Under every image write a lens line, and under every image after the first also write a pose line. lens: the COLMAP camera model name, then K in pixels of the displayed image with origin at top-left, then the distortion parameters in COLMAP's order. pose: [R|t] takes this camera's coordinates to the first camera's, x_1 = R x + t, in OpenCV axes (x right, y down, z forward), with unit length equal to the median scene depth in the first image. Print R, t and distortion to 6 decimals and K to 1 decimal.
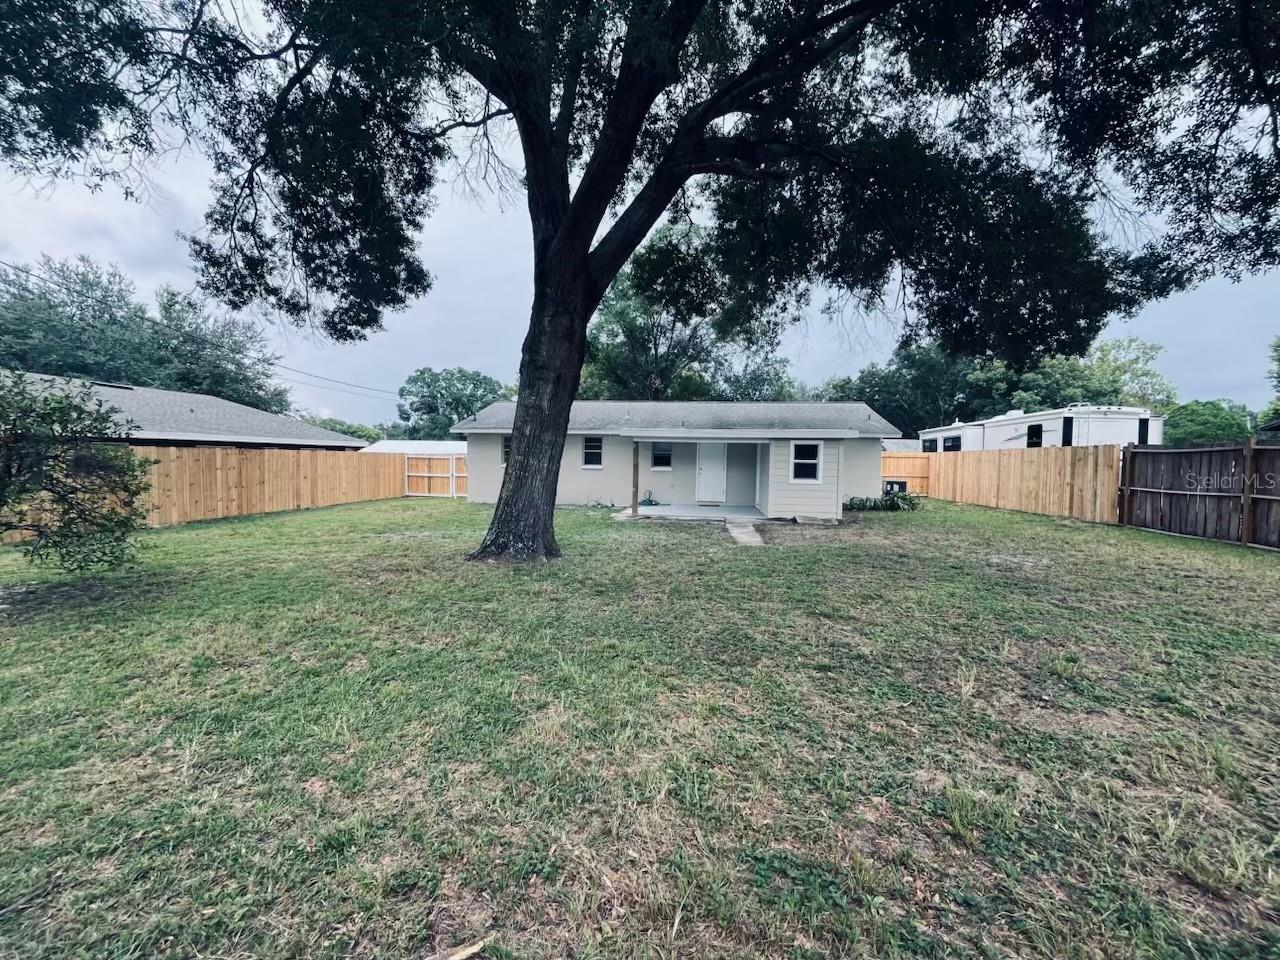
lens RADIAL K [[518.1, 0, 641.7], [0, 518.1, 481.7], [0, 0, 1]] dist [0.000374, 0.000122]
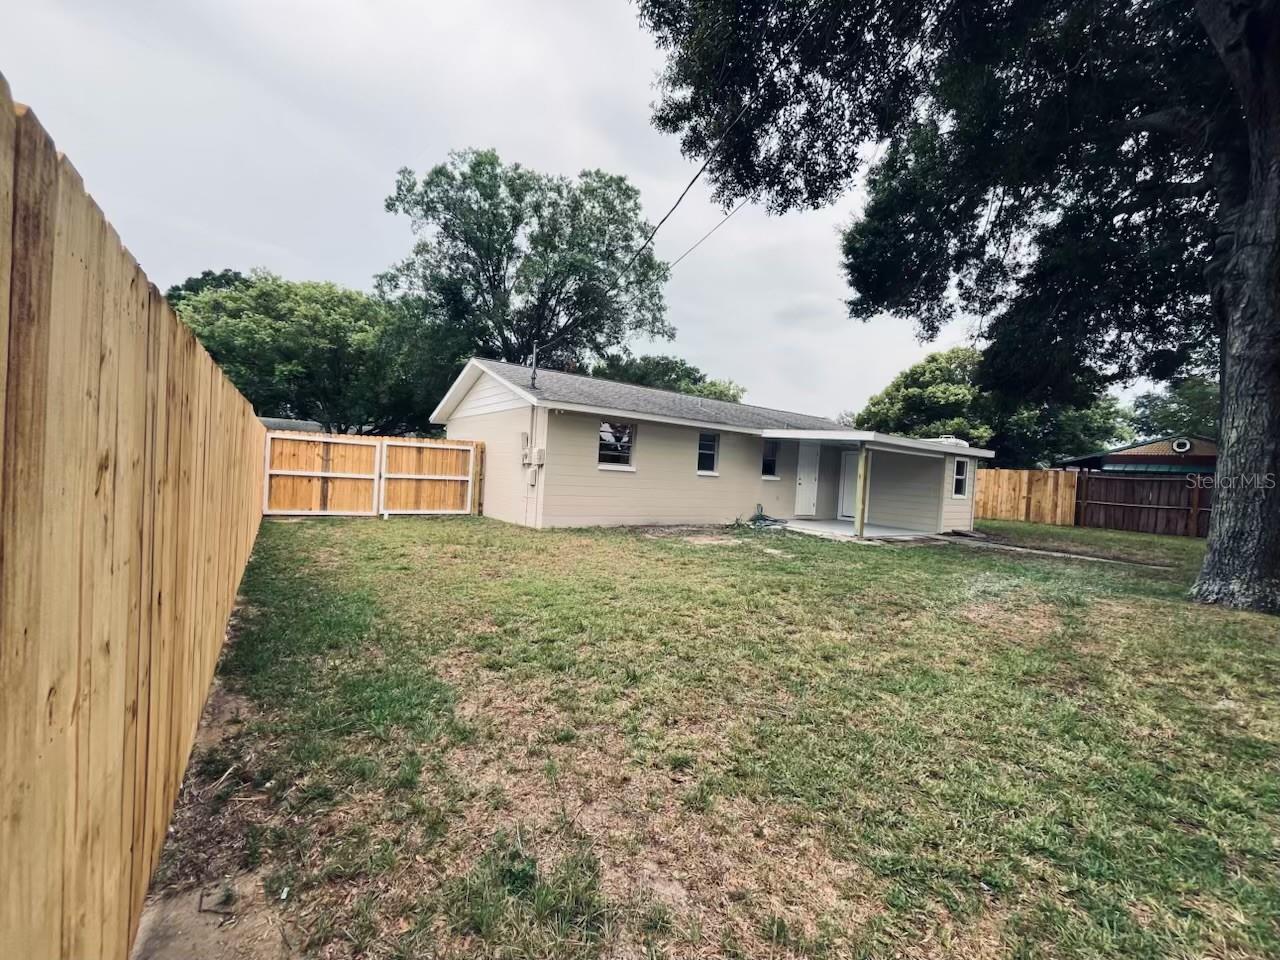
lens RADIAL K [[518.1, 0, 641.7], [0, 518.1, 481.7], [0, 0, 1]] dist [0.000374, 0.000122]
pose [[0.739755, 0.013411, 0.672742, -0.753924], [-0.017292, 0.999850, -0.000918, -0.015747], [-0.672654, -0.010954, 0.739876, 0.572896]]
